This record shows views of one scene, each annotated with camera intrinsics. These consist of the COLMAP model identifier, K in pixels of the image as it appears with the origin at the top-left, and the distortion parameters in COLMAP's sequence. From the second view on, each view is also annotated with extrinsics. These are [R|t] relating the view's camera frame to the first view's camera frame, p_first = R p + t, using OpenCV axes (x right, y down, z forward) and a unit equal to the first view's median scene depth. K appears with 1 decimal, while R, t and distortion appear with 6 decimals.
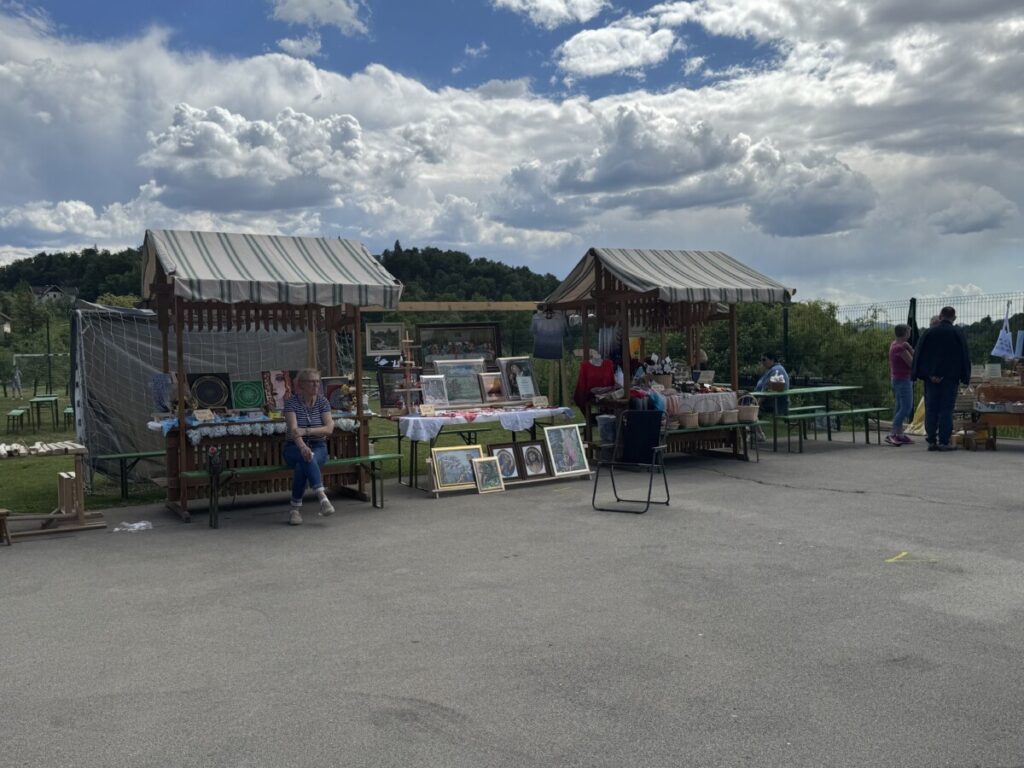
lens RADIAL K [[878.7, 0, 512.0], [0, 878.7, 384.0], [0, 0, 1]] dist [0.000558, 0.000726]
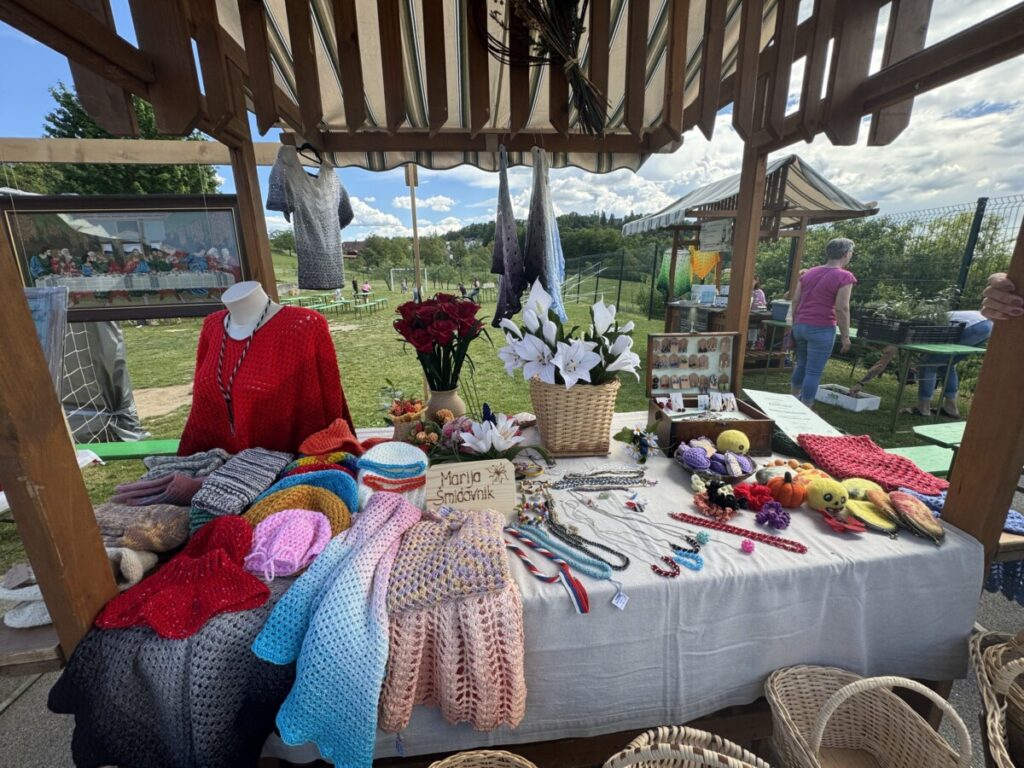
lens RADIAL K [[410.7, 0, 512.0], [0, 410.7, 384.0], [0, 0, 1]] dist [0.000815, 0.000102]
pose [[0.924543, 0.100088, -0.367699, 0.190223], [-0.014308, 0.973329, 0.228966, -0.030026], [0.380809, -0.206428, 0.901317, 0.878398]]
